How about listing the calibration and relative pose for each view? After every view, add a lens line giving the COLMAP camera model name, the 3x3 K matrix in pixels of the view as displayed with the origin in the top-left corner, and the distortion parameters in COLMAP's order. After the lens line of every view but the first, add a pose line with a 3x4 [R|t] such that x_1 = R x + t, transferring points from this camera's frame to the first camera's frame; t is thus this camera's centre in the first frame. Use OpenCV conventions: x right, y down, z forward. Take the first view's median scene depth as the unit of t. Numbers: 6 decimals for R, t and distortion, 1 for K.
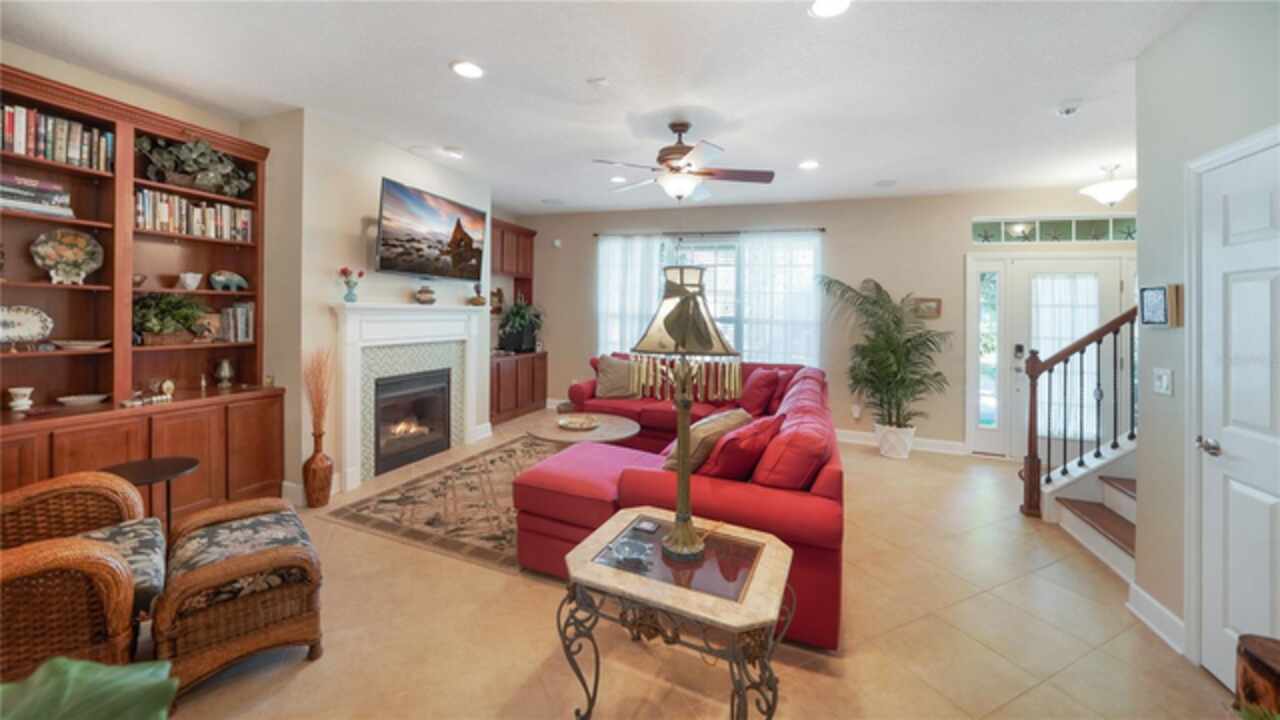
lens RADIAL K [[463.4, 0, 638.8], [0, 463.4, 306.8], [0, 0, 1]] dist [-0.016037, 0.000065]
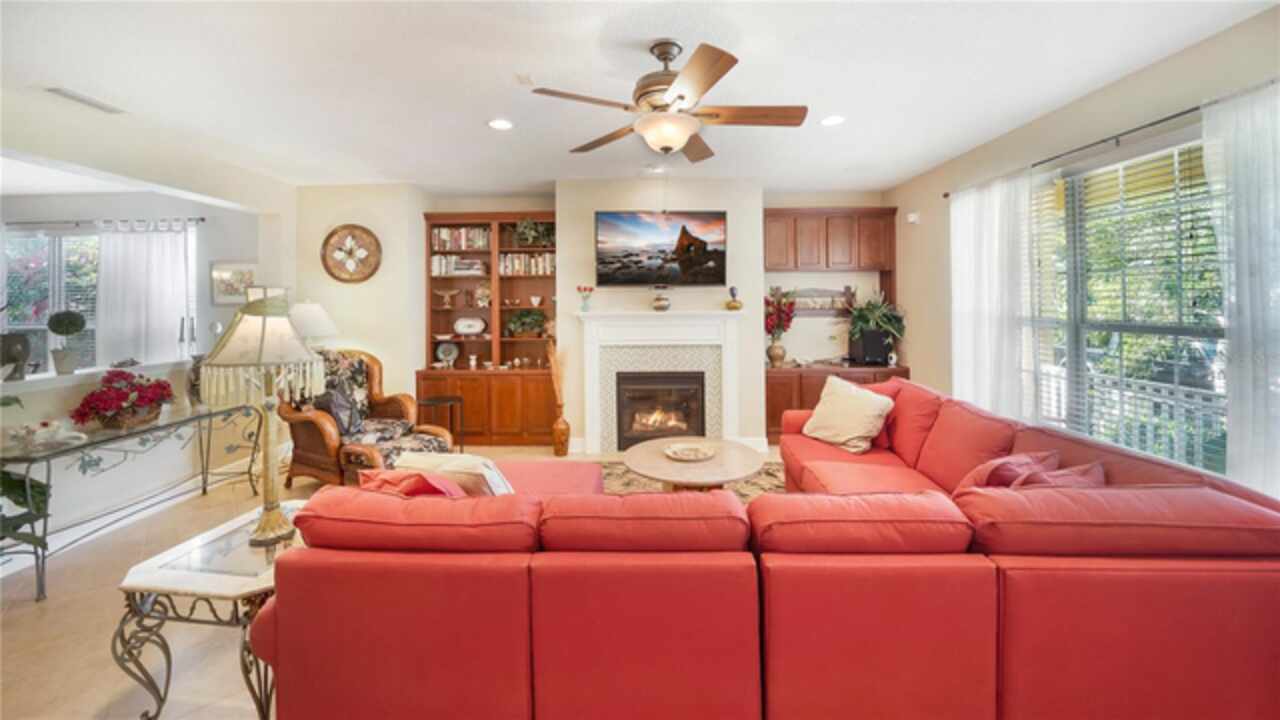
lens RADIAL K [[446.0, 0, 632.6], [0, 446.0, 303.0], [0, 0, 1]] dist [-0.030925, -0.000014]
pose [[0.328276, -0.047636, -0.943380, 0.555423], [0.025419, 0.998811, -0.041590, 0.022194], [0.944240, -0.010327, 0.329097, 0.627890]]
